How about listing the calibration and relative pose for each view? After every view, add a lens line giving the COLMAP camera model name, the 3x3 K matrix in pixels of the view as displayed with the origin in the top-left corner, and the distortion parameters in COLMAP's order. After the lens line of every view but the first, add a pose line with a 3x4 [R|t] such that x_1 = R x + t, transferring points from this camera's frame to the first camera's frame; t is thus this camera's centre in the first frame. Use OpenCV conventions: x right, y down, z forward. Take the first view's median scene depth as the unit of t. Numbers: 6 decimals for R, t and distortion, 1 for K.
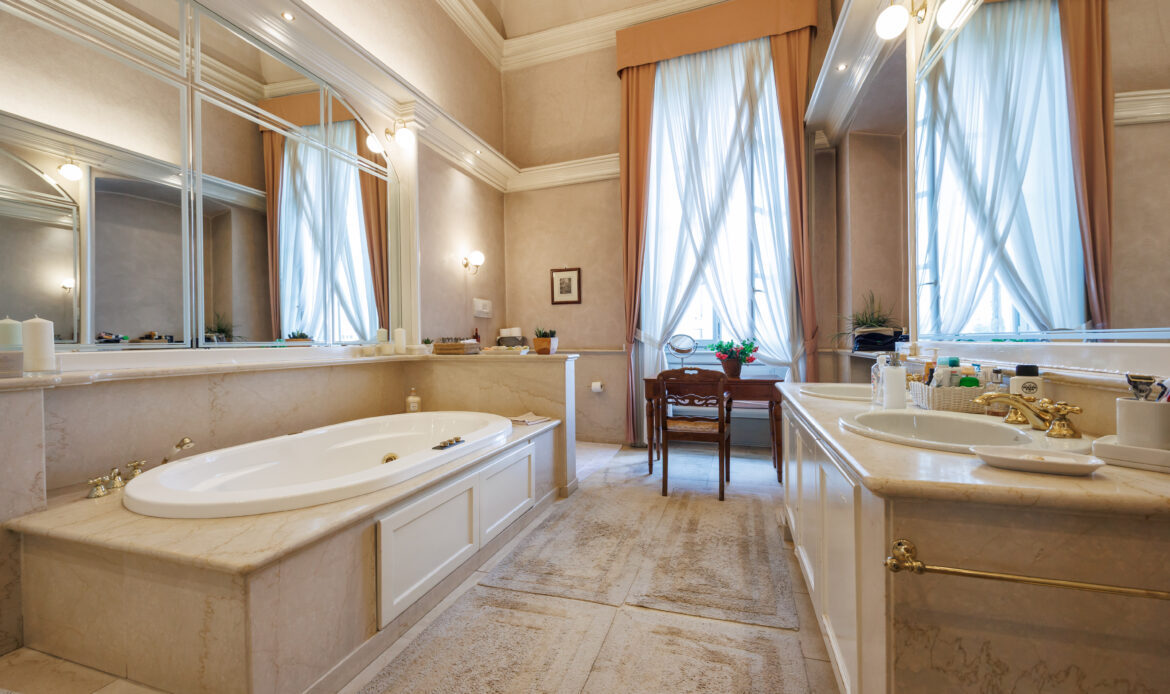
lens RADIAL K [[465.9, 0, 607.4], [0, 465.9, 350.1], [0, 0, 1]] dist [-0.002682, 0.000091]
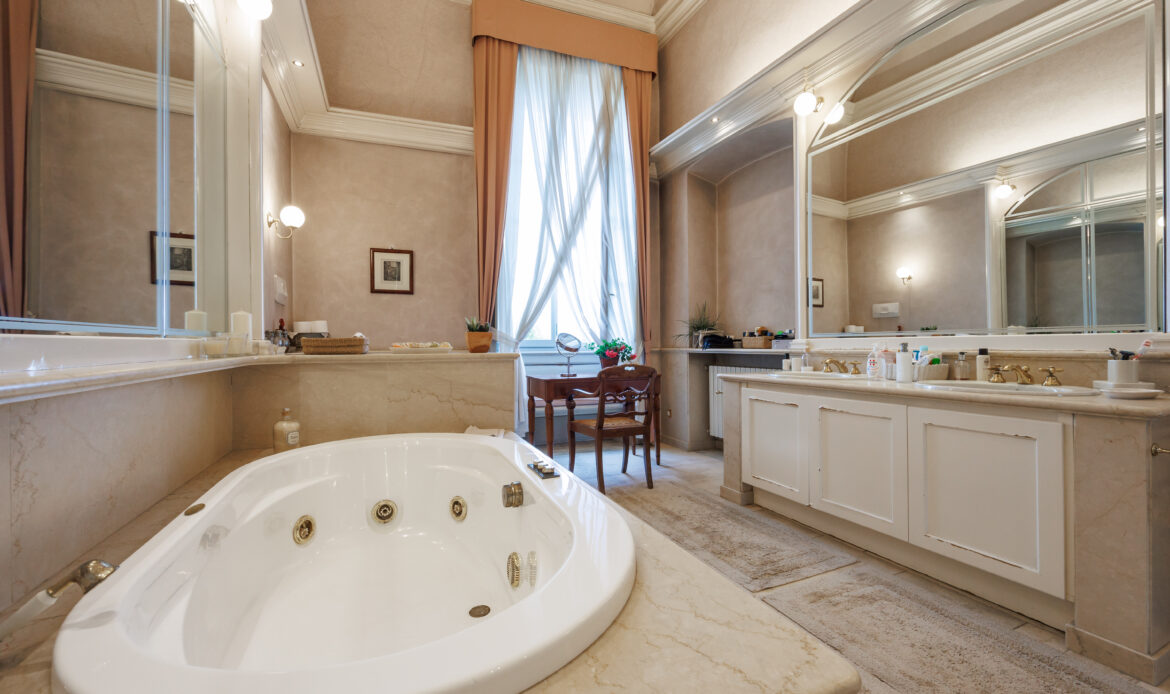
lens RADIAL K [[465.9, 0, 560.9], [0, 465.9, 351.9], [0, 0, 1]] dist [-0.002682, 0.000091]
pose [[0.760564, -0.003172, 0.649255, -0.525491], [0.011974, 0.999887, -0.009142, 0.015818], [-0.649152, 0.014728, 0.760516, 0.279816]]
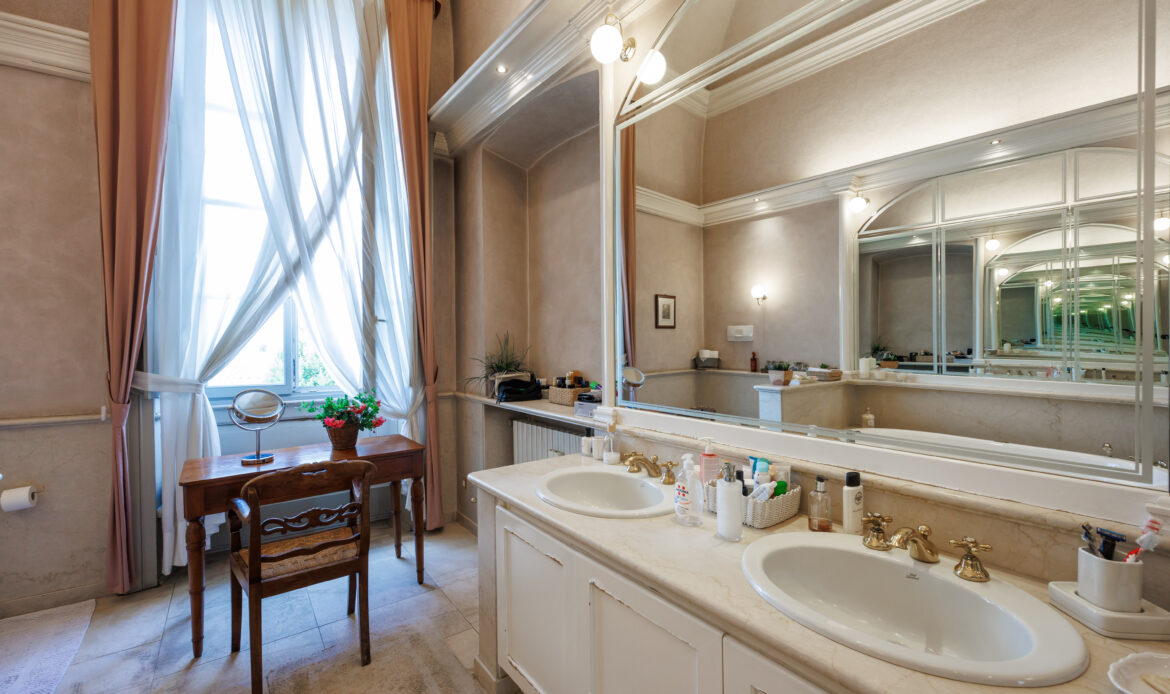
lens RADIAL K [[465.9, 0, 561.9], [0, 465.9, 343.9], [0, 0, 1]] dist [-0.002682, 0.000091]
pose [[0.605089, -0.002267, 0.796155, -0.083094], [0.011972, 0.999909, -0.006252, -0.091287], [-0.796068, 0.013315, 0.605061, 0.350739]]
